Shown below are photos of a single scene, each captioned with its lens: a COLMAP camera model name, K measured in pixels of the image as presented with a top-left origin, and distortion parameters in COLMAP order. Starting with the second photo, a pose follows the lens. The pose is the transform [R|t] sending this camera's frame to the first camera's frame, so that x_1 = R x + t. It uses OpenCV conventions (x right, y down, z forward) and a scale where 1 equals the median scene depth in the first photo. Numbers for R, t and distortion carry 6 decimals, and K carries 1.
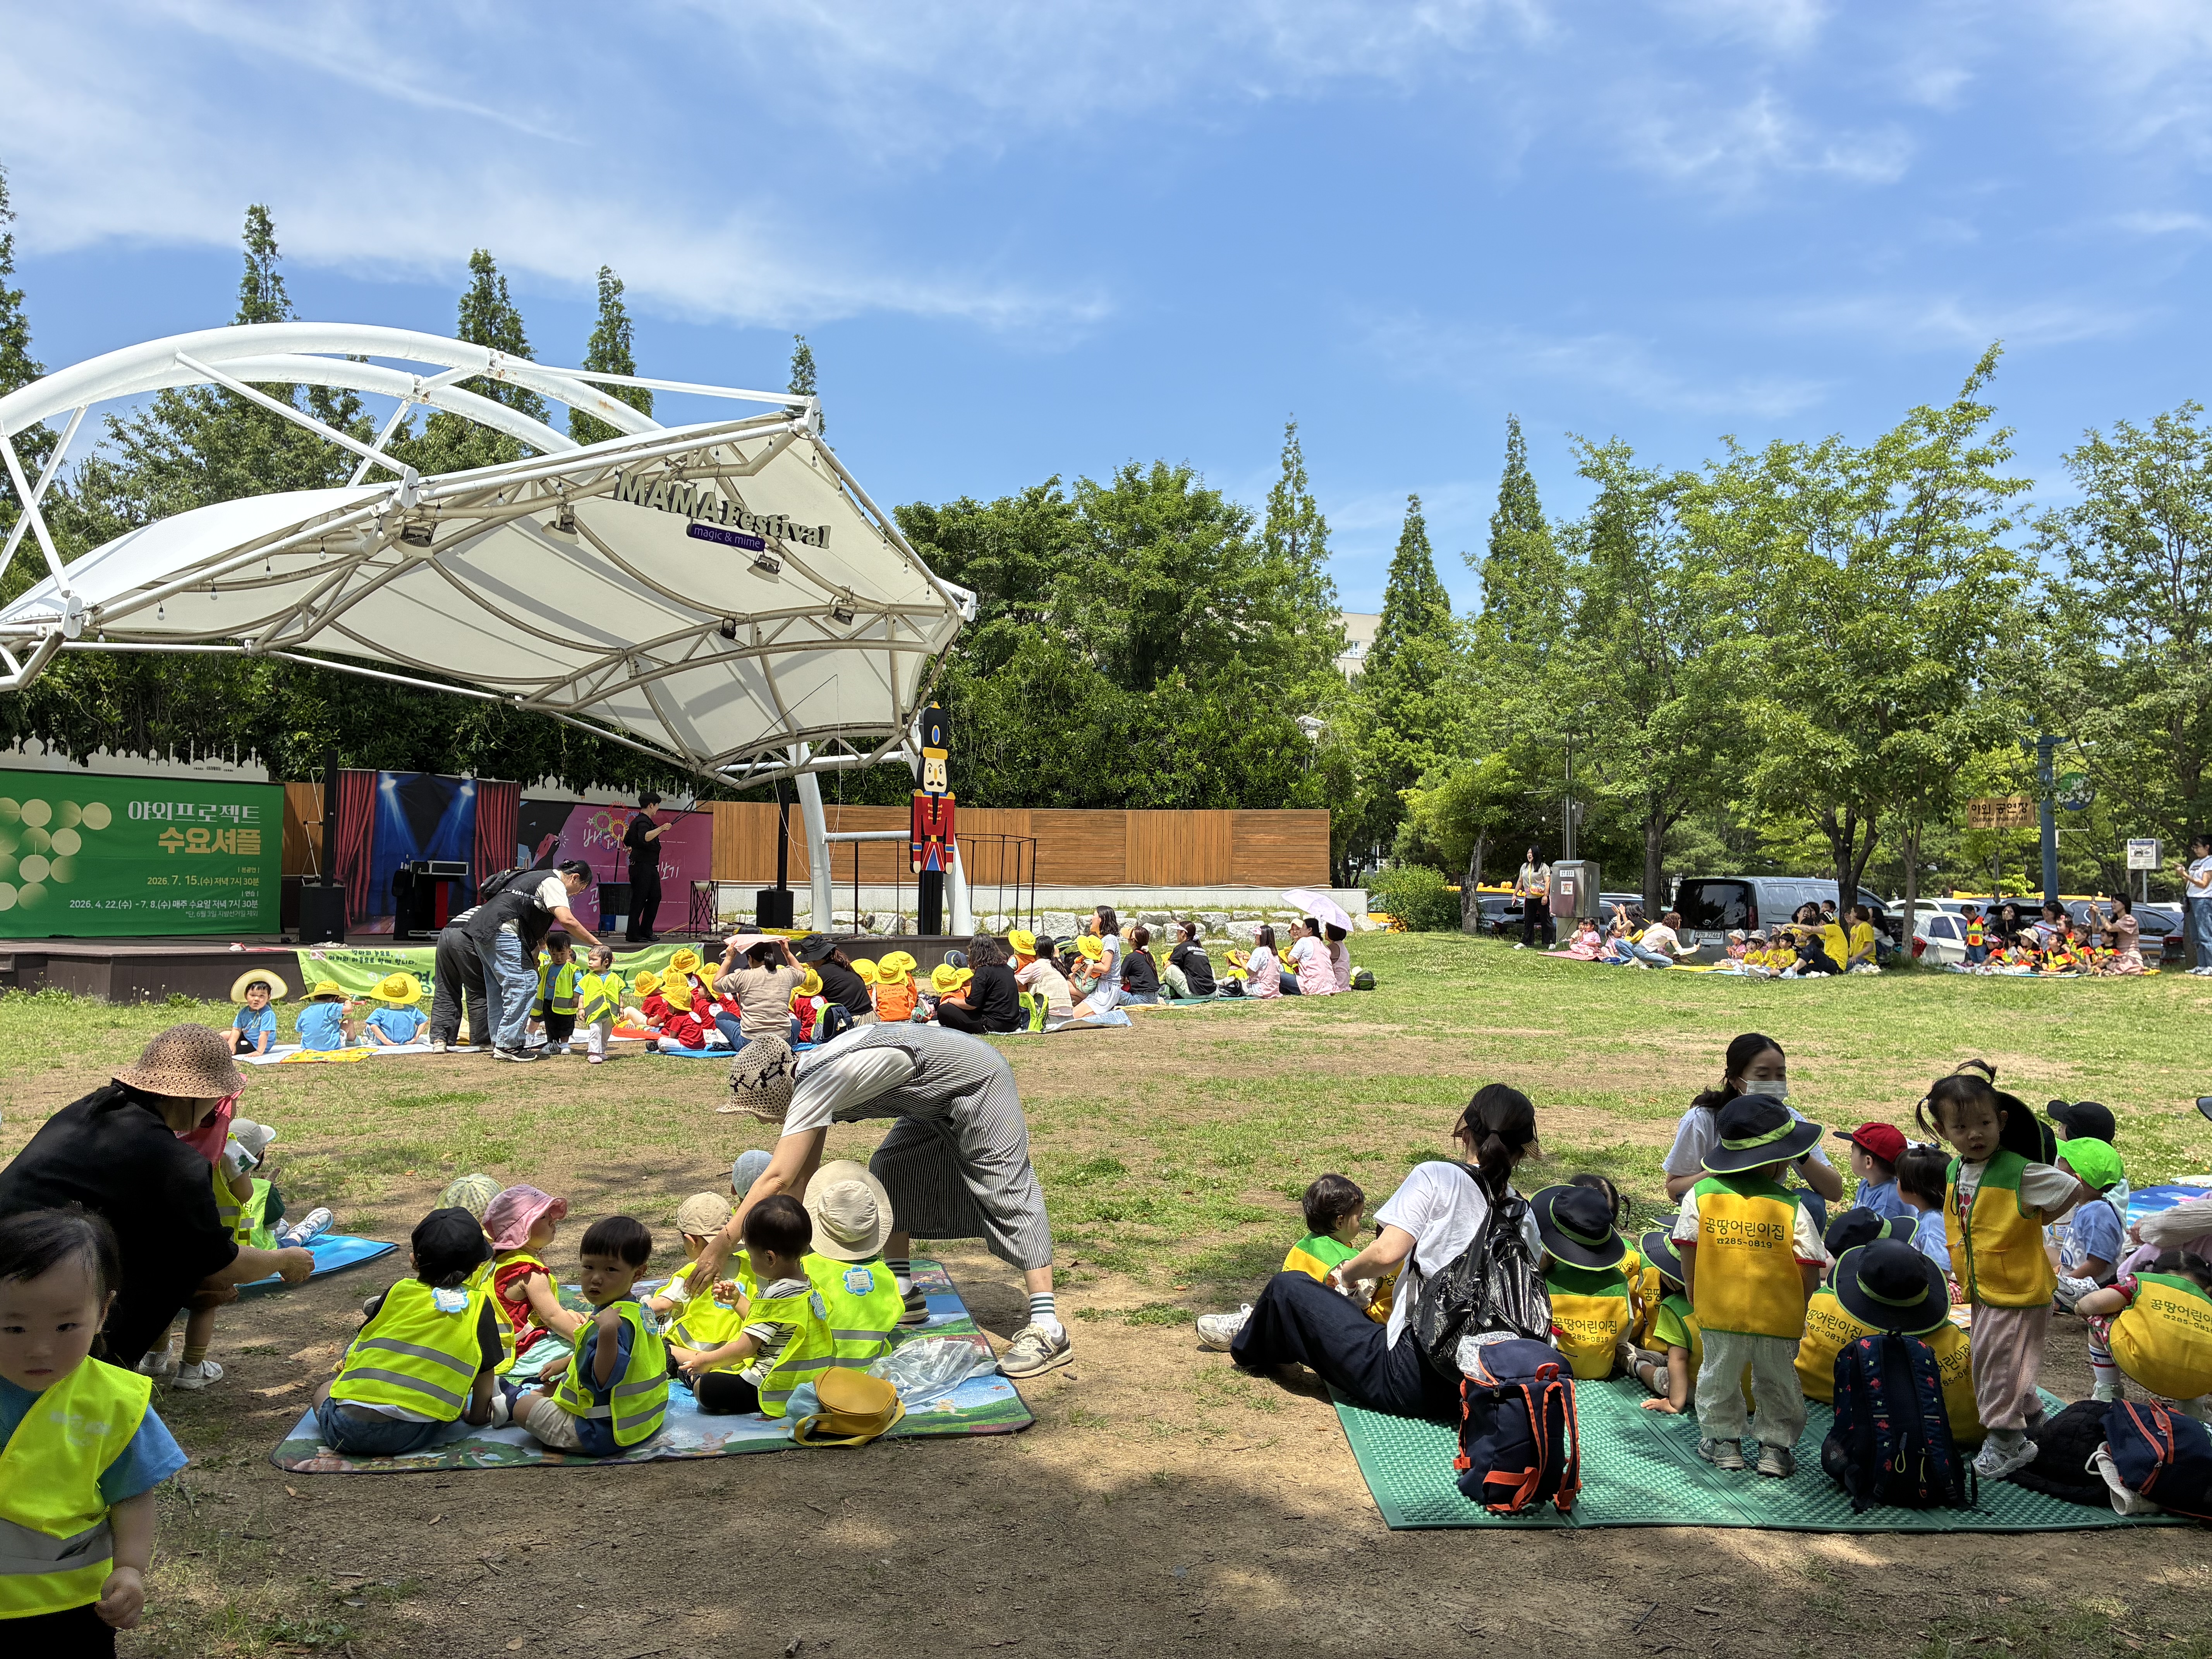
lens RADIAL K [[1676.9, 0, 1109.0], [0, 1676.9, 817.3], [0, 0, 1]] dist [0.057226, -0.071186]
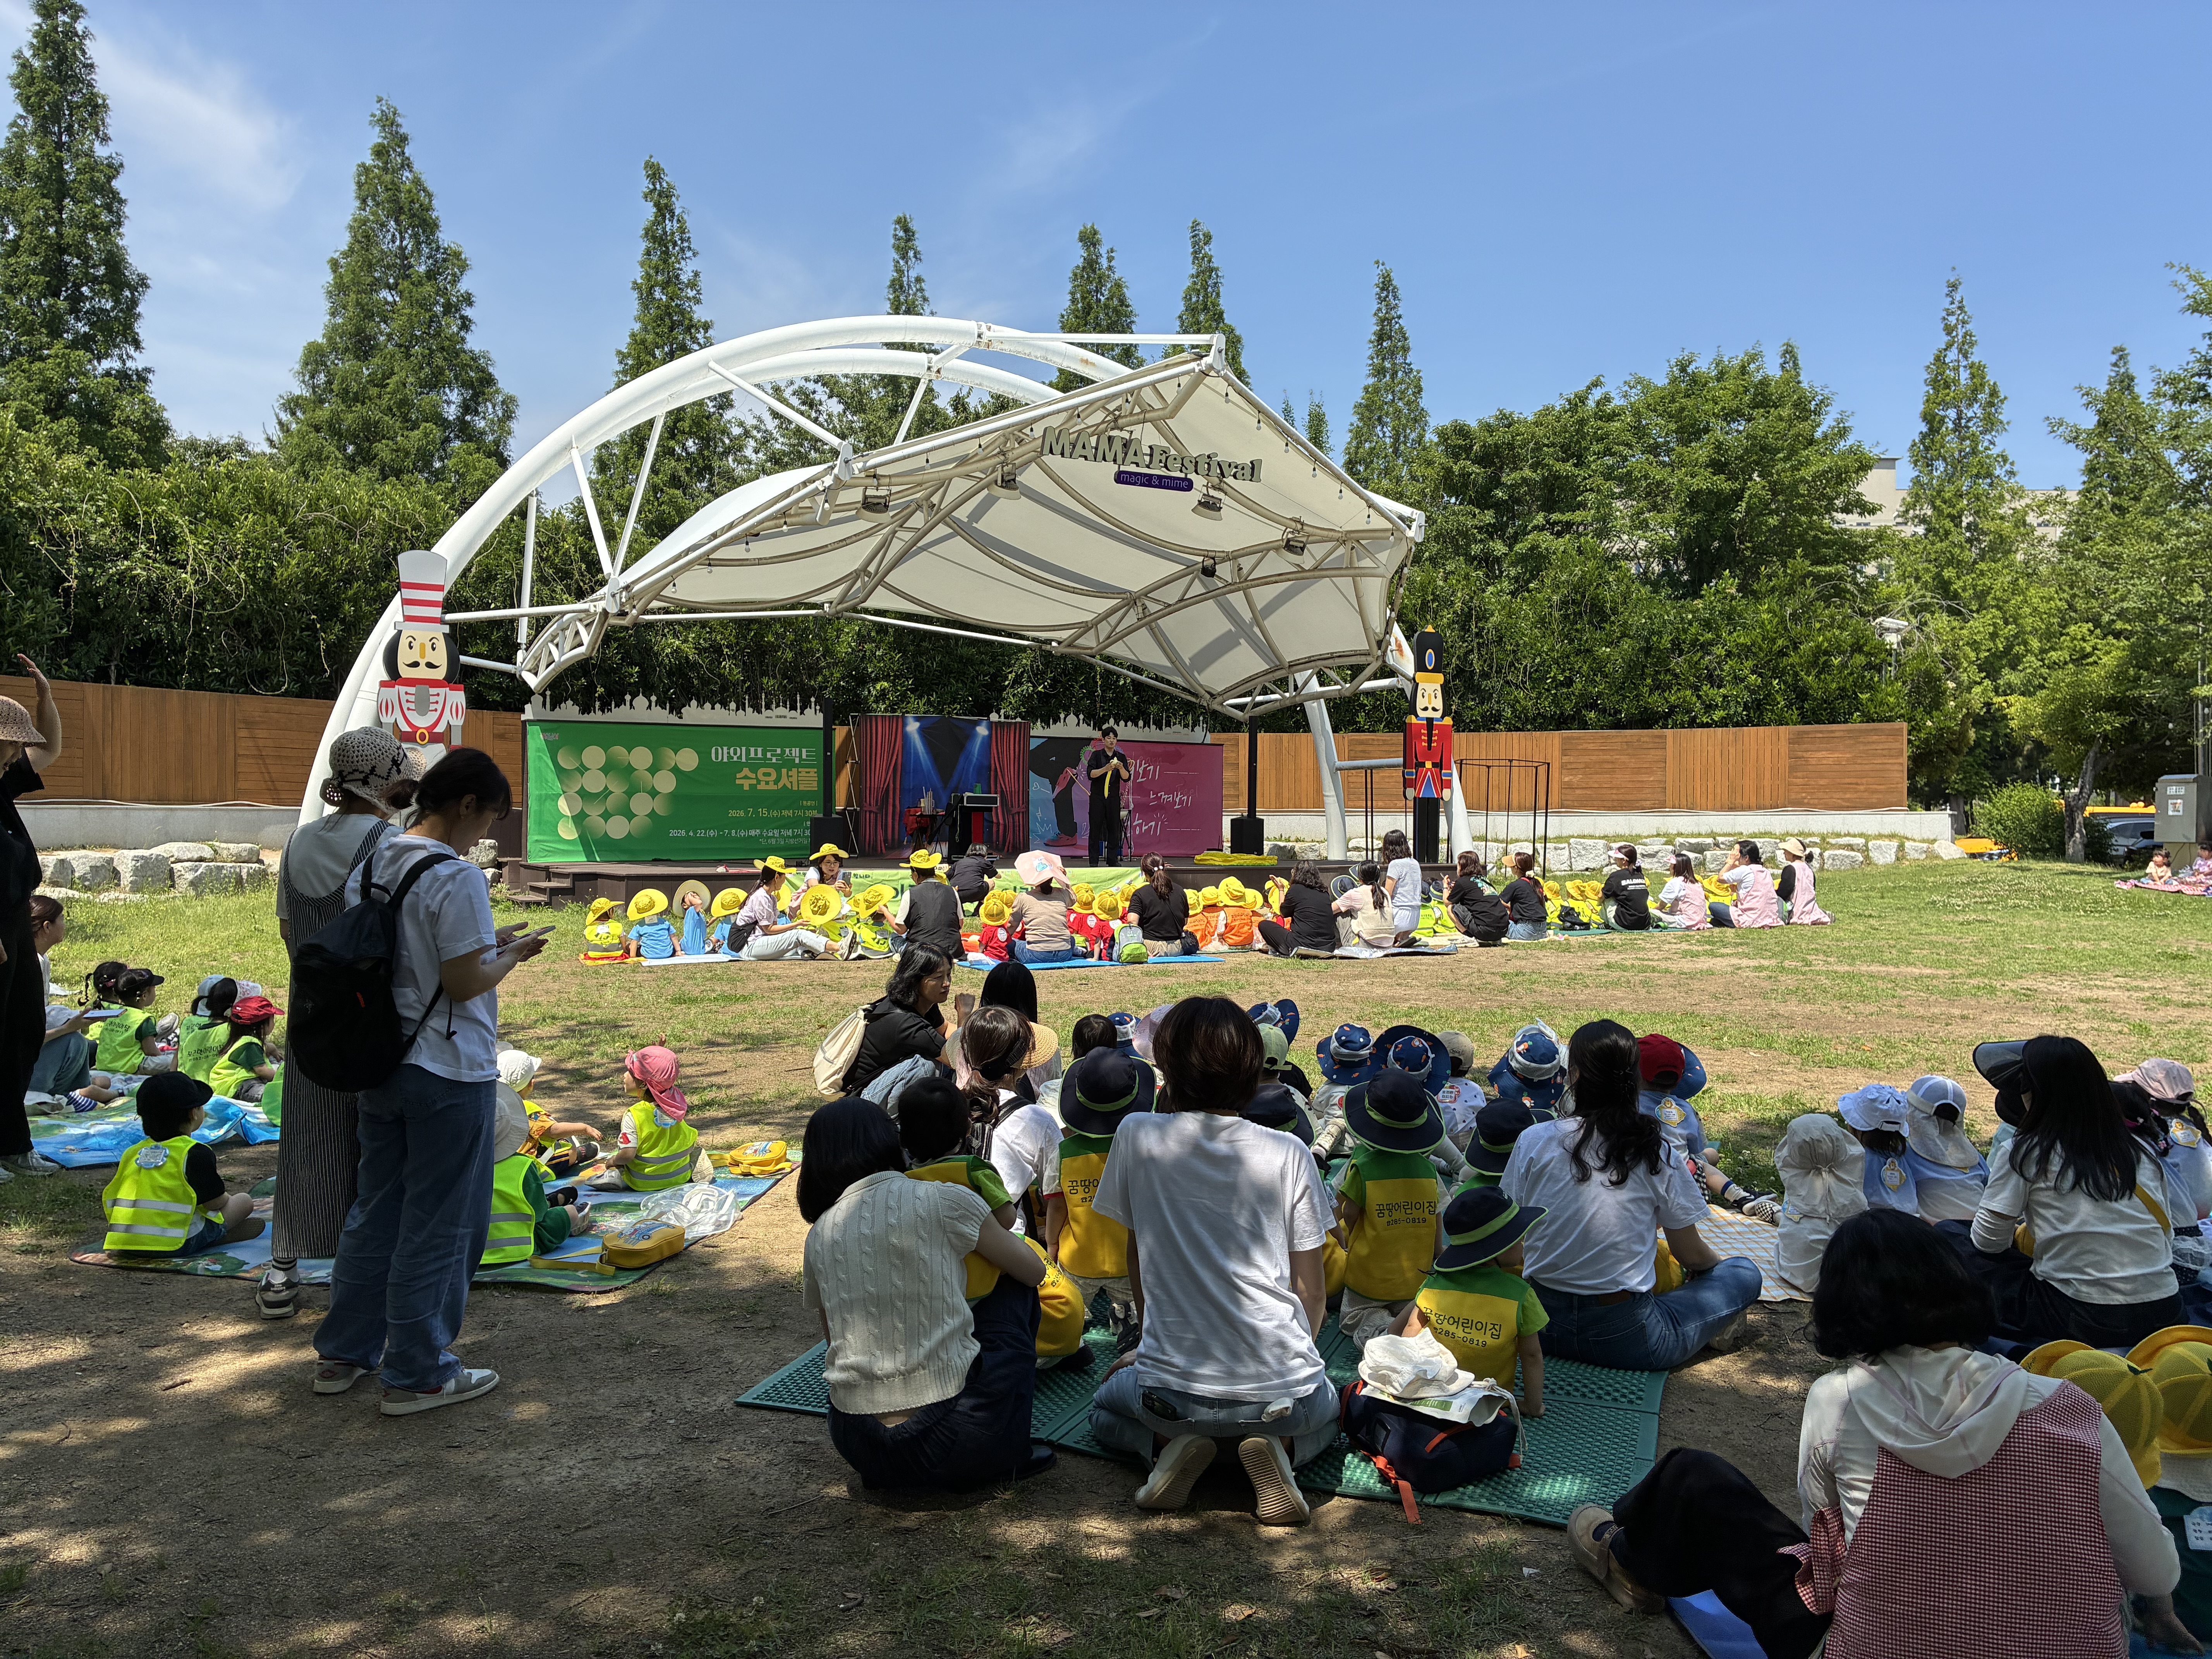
lens RADIAL K [[1676.9, 0, 1119.9], [0, 1676.9, 824.3], [0, 0, 1]] dist [0.057226, -0.071186]
pose [[0.920998, -0.005897, -0.389523, 0.130120], [0.024043, 0.998840, 0.041726, 0.002253], [0.388825, -0.047795, 0.920071, 0.018962]]
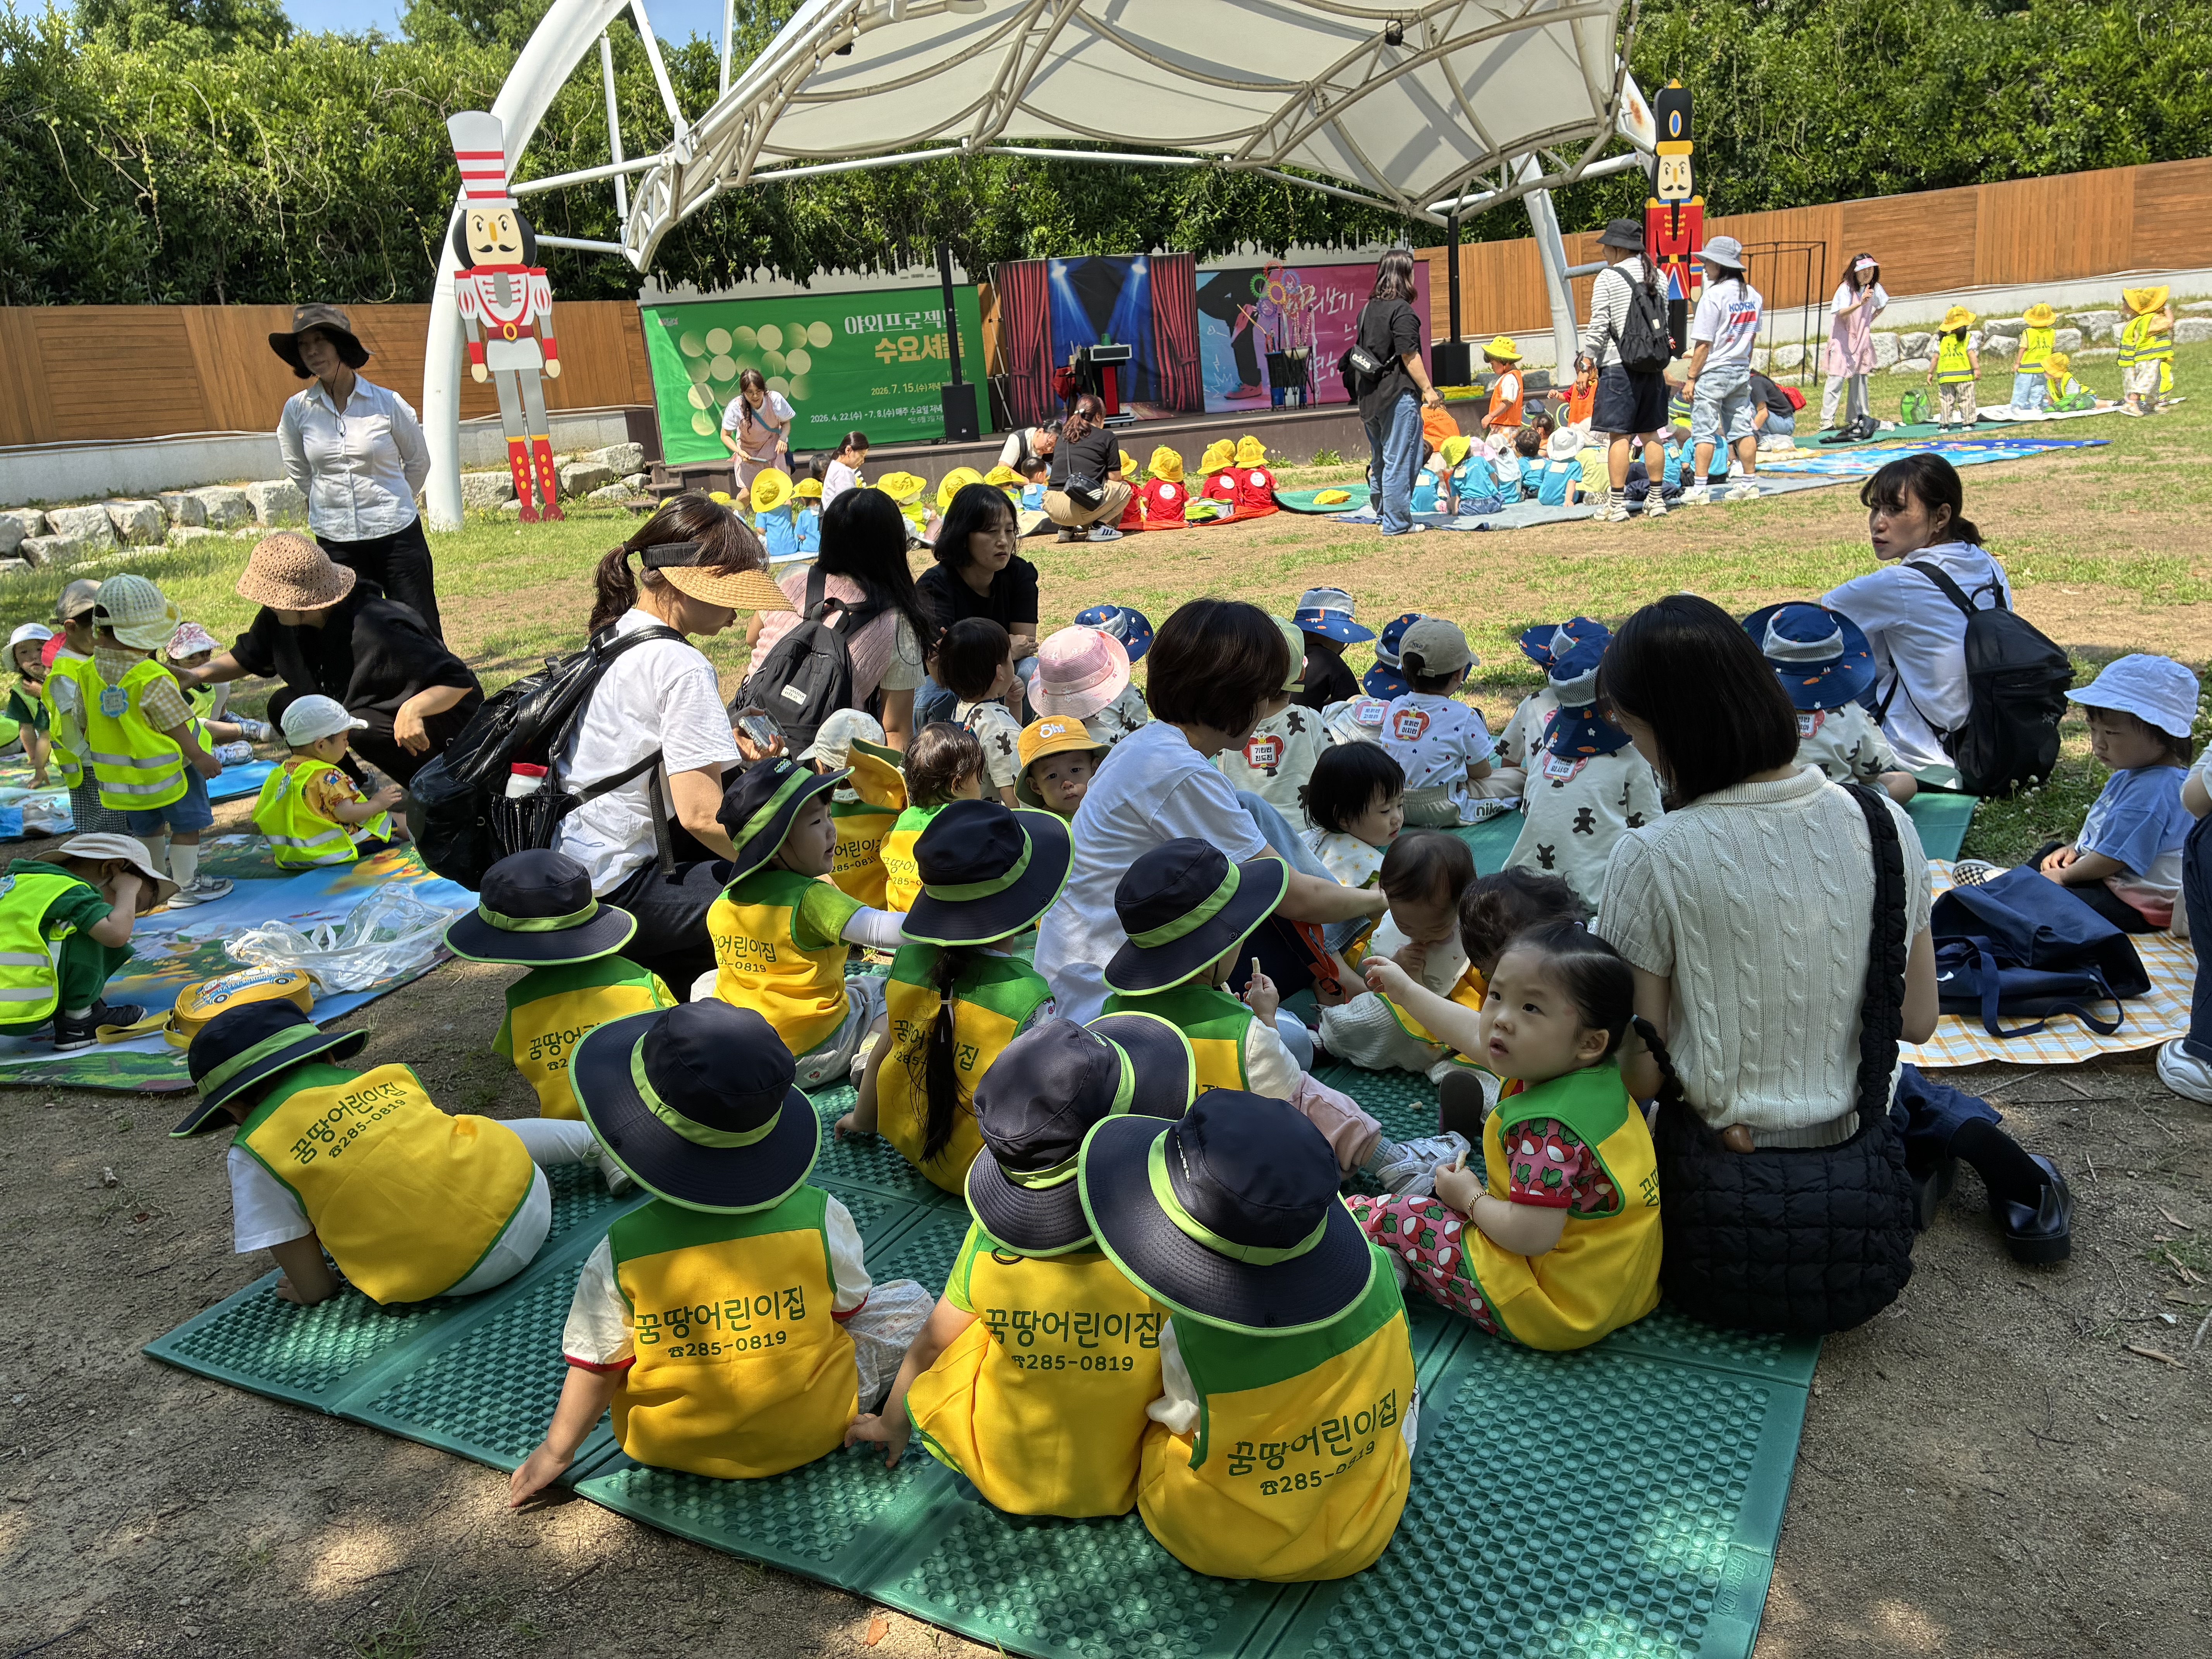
lens RADIAL K [[1676.9, 0, 1110.4], [0, 1676.9, 803.4], [0, 0, 1]] dist [0.057226, -0.071186]
pose [[0.851777, 0.045216, -0.521950, 0.122954], [0.115264, 0.955684, 0.270890, 0.013186], [0.511068, -0.290900, 0.808818, 0.116759]]
